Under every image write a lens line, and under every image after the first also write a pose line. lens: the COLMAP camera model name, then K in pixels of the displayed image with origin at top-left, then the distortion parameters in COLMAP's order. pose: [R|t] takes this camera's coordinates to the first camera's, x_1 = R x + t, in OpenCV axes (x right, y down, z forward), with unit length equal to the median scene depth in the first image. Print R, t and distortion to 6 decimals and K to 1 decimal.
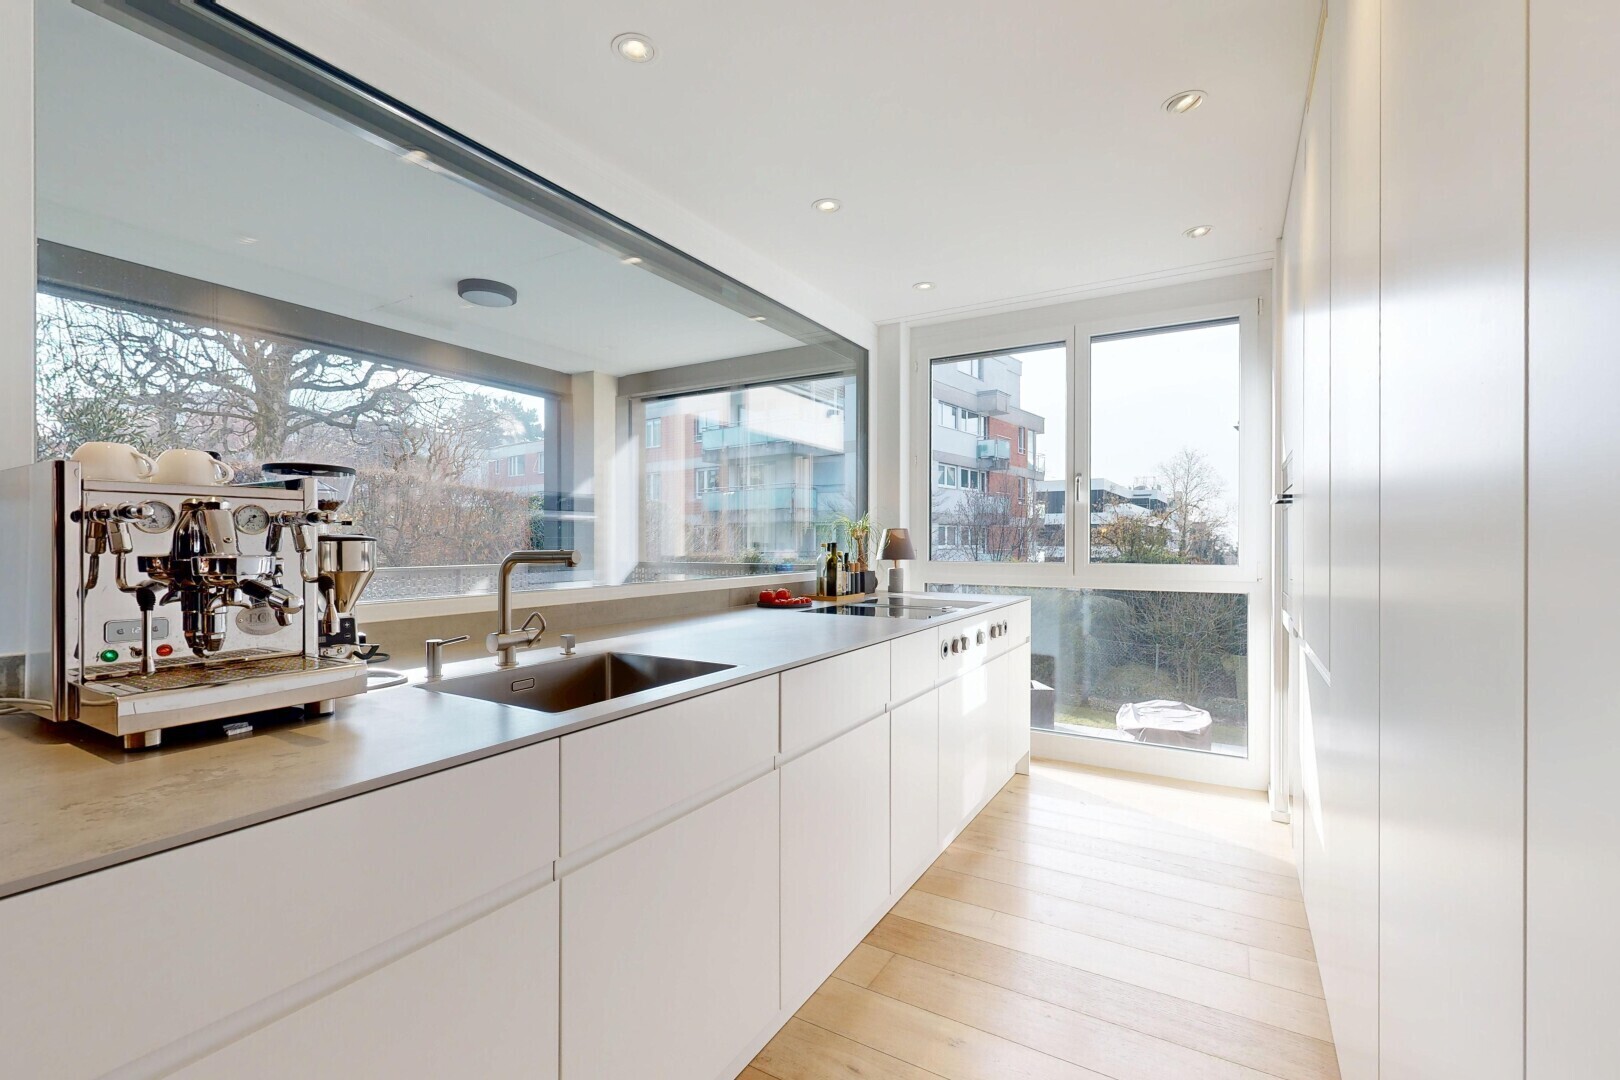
lens RADIAL K [[698.3, 0, 809.9], [0, 698.3, 538.8], [0, 0, 1]] dist [0.000448, -0.000035]
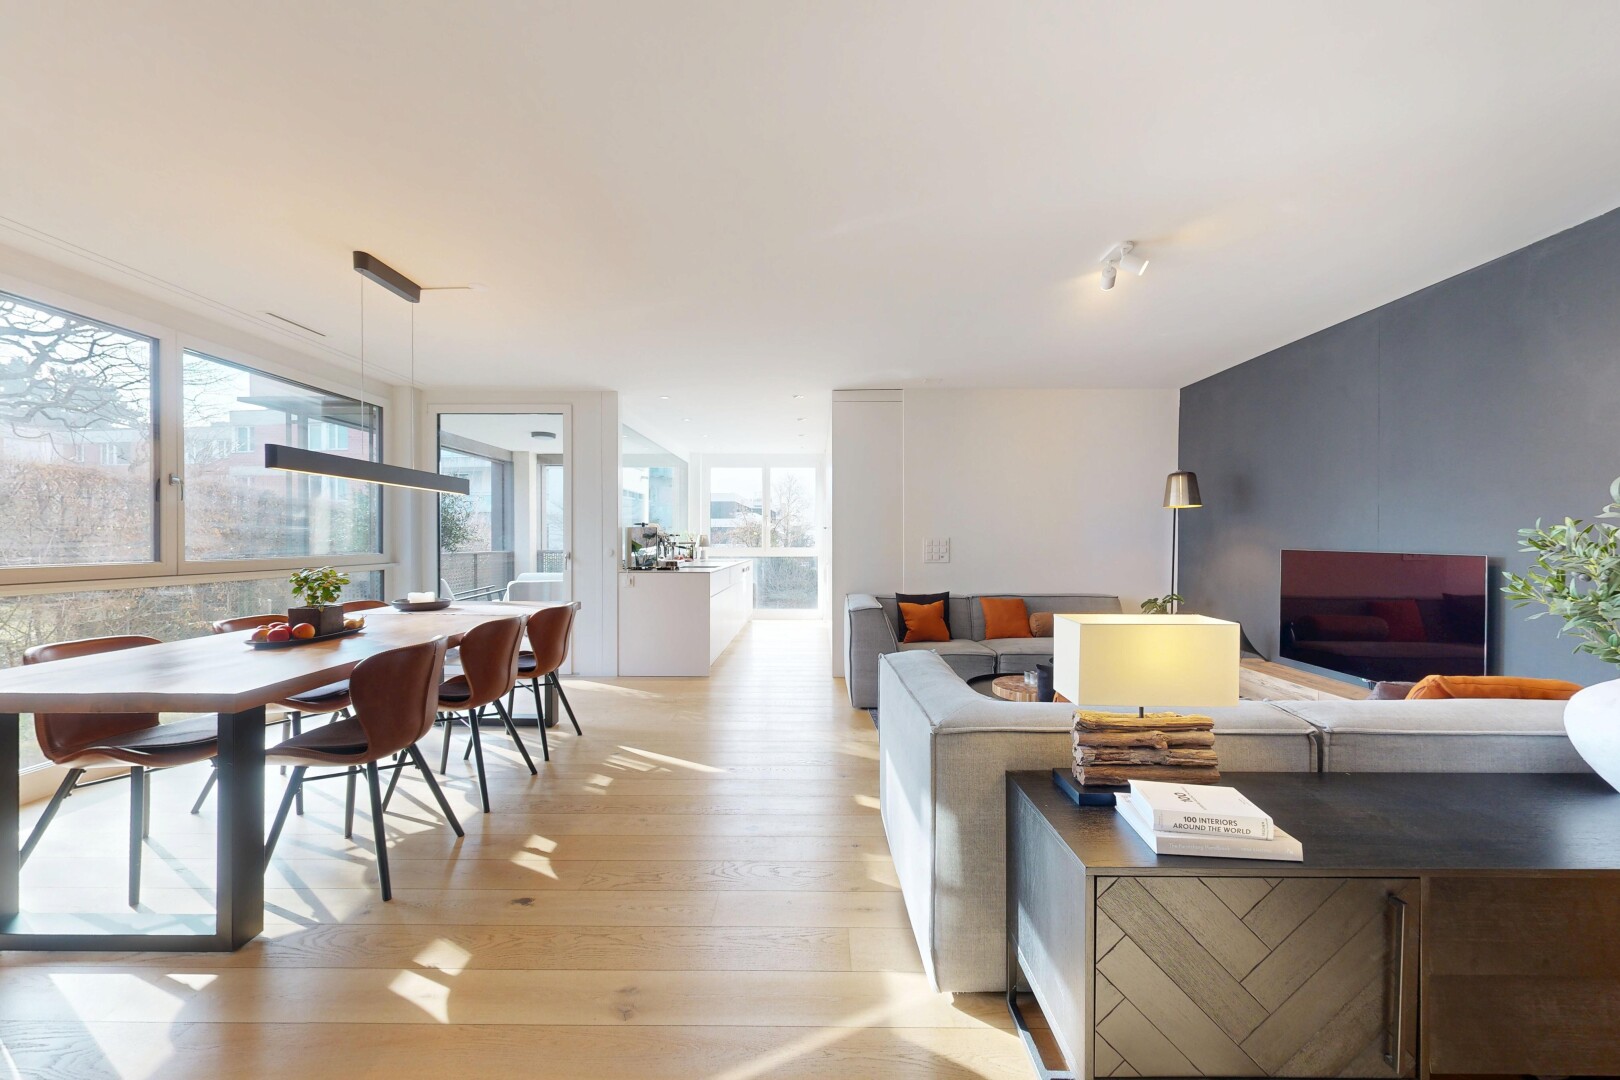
lens RADIAL K [[603.7, 0, 810.0], [0, 603.7, 540.0], [0, 0, 1]] dist [0.000422, 0.000024]
pose [[0.862357, -0.000016, 0.506301, -0.076862], [-0.001733, 0.999994, 0.002983, -0.000531], [-0.506298, -0.003450, 0.862352, -0.133666]]
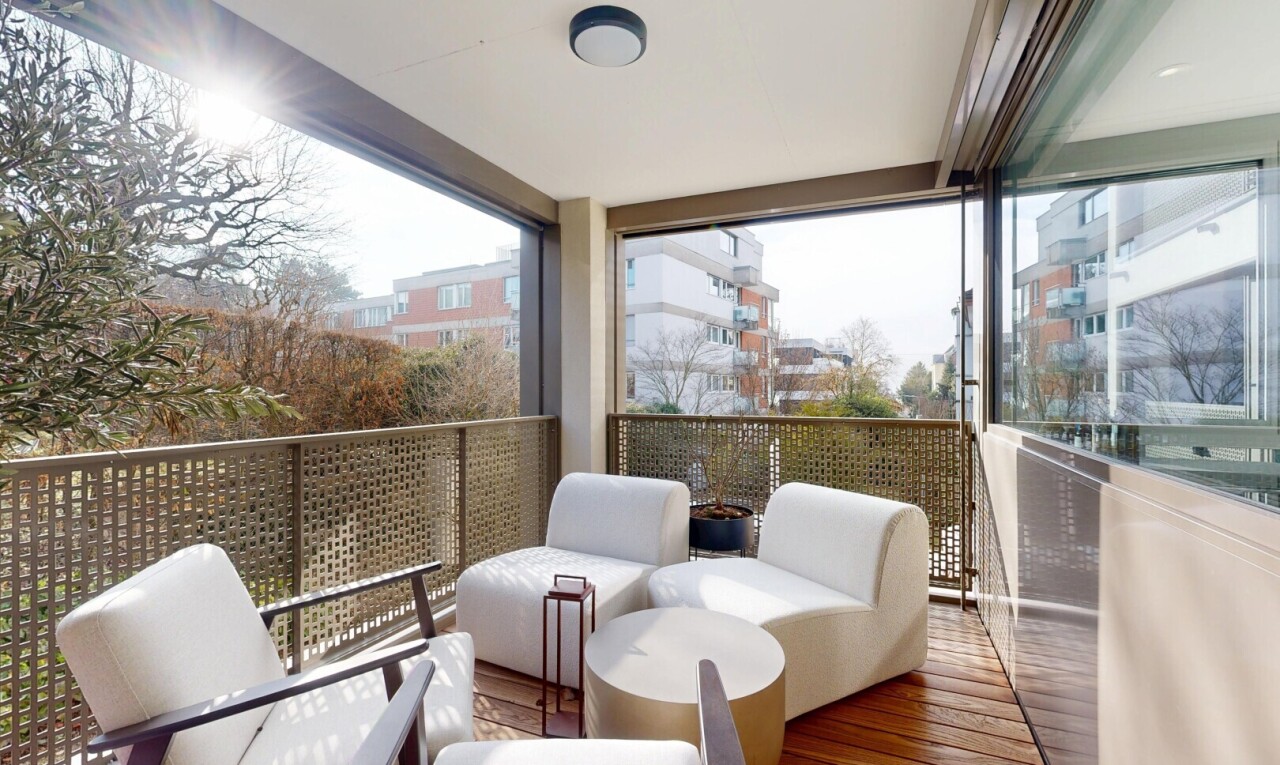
lens RADIAL K [[552.2, 0, 640.0], [0, 552.2, 382.5], [0, 0, 1]] dist [0.000175, 0.000128]
pose [[0.991598, 0.001463, 0.129351, -0.053162], [-0.000950, 0.999991, -0.004027, -0.000913], [-0.129356, 0.003870, 0.991591, 0.047533]]
